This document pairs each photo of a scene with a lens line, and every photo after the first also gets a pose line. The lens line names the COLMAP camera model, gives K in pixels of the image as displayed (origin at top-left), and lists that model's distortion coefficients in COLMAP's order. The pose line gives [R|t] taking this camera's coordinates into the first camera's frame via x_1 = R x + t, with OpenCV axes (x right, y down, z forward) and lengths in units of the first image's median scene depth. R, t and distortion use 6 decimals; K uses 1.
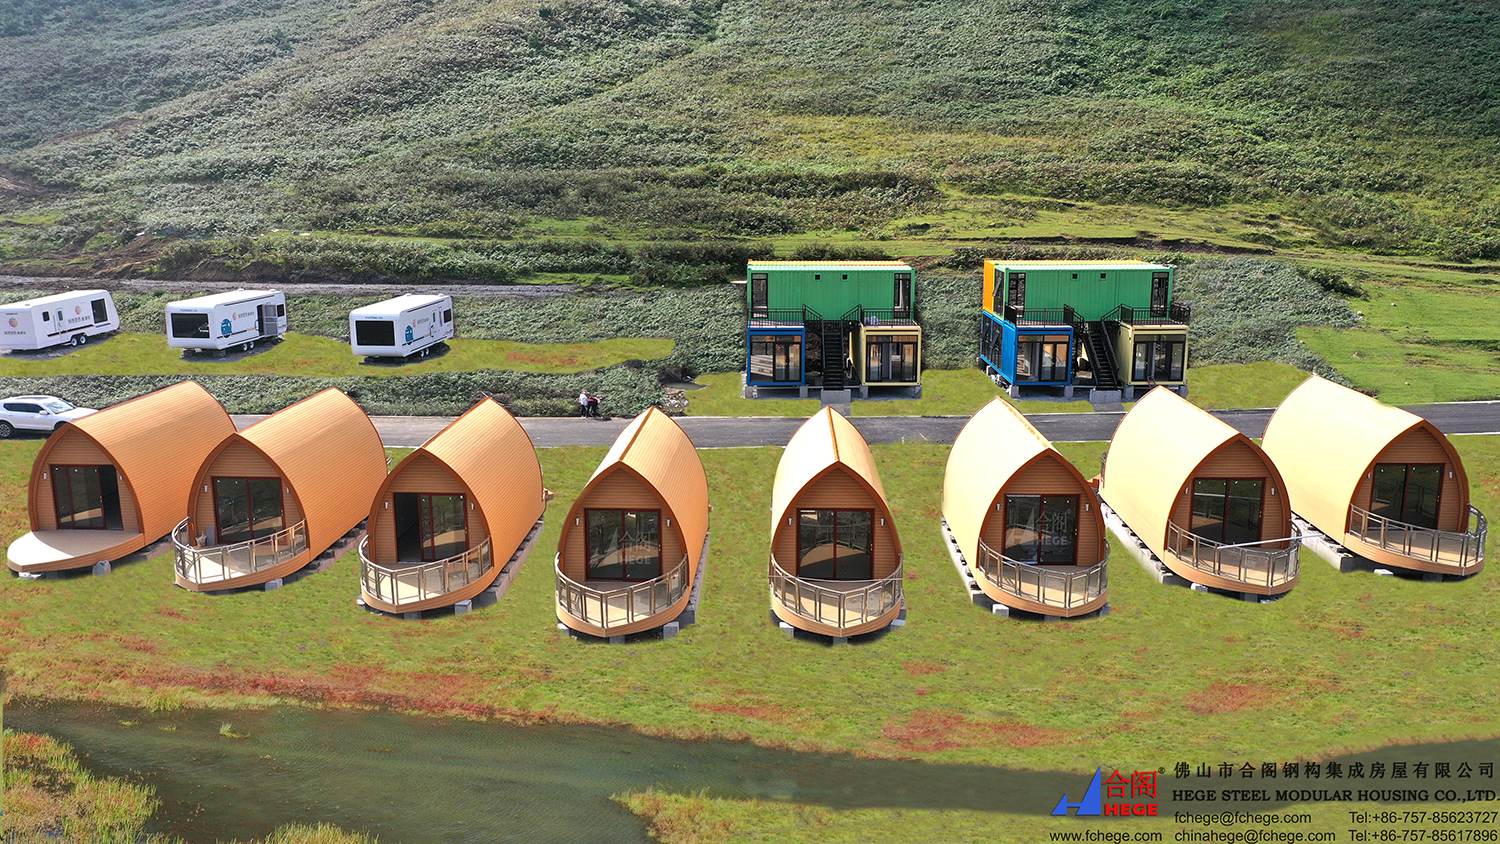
lens RADIAL K [[1191.8, 0, 750.0], [0, 1191.8, 422.0], [0, 0, 1]] dist [-0.002147, 0.002300]
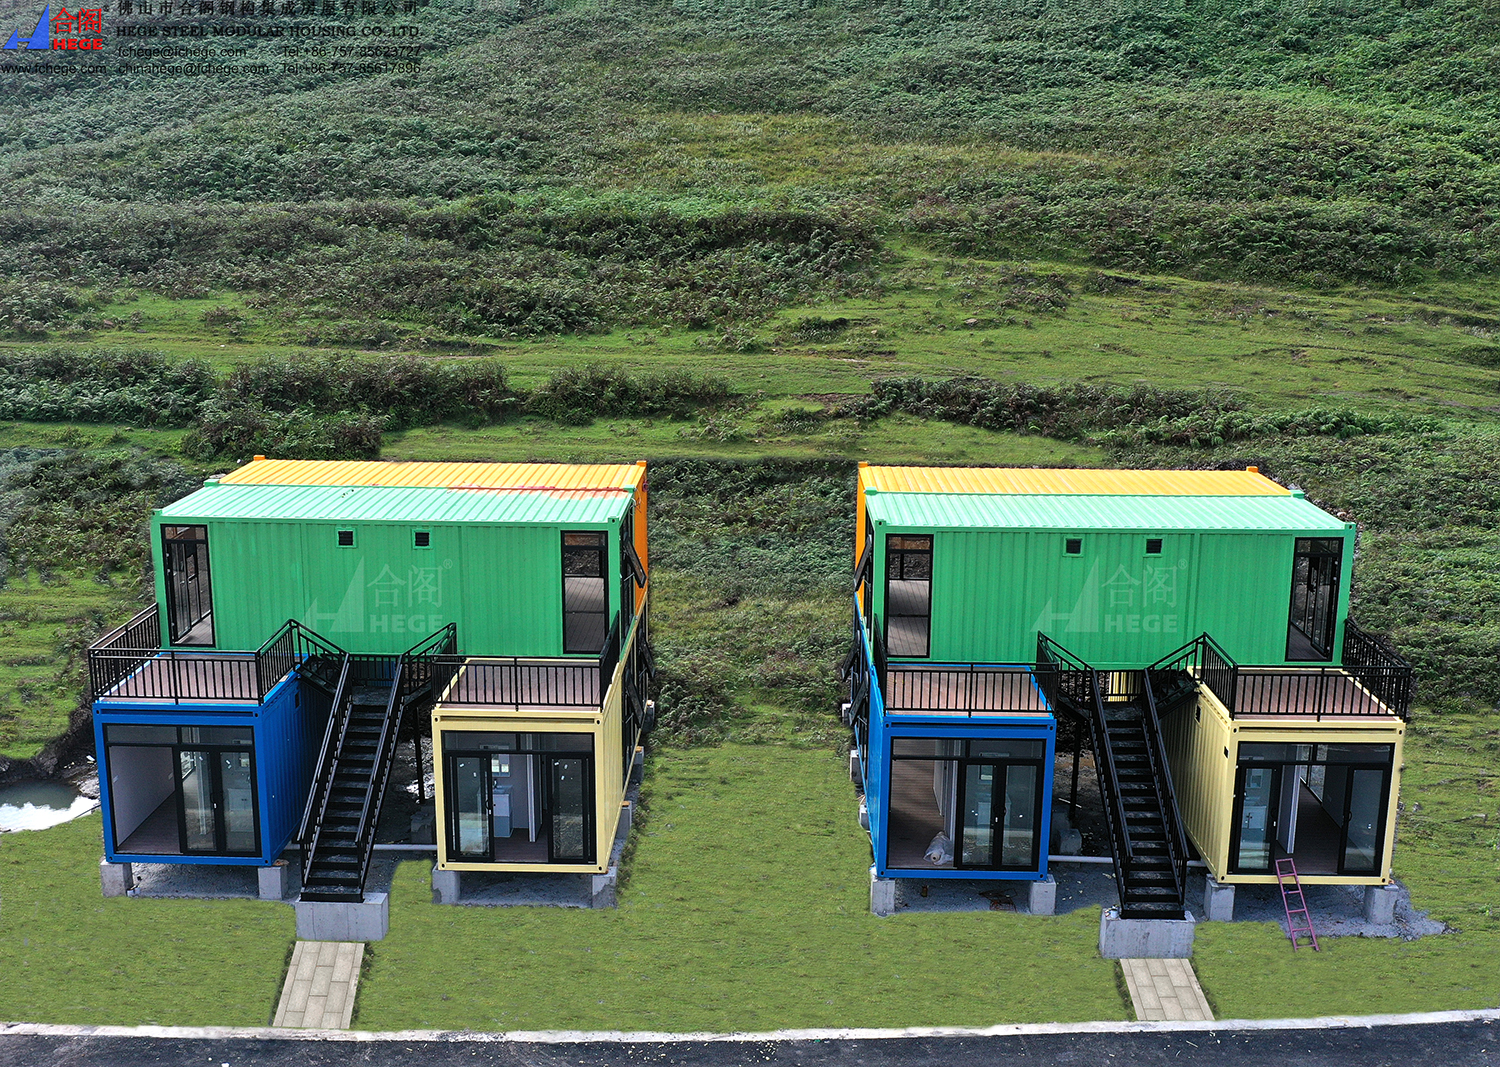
lens RADIAL K [[1509.5, 0, 750.0], [0, 1509.5, 533.5], [0, 0, 1]] dist [-0.000948, 0.005043]
pose [[0.999896, 0.011733, -0.008342, 0.096218], [-0.011618, 0.999840, 0.013631, -0.069305], [0.008501, -0.013533, 0.999872, 0.294211]]
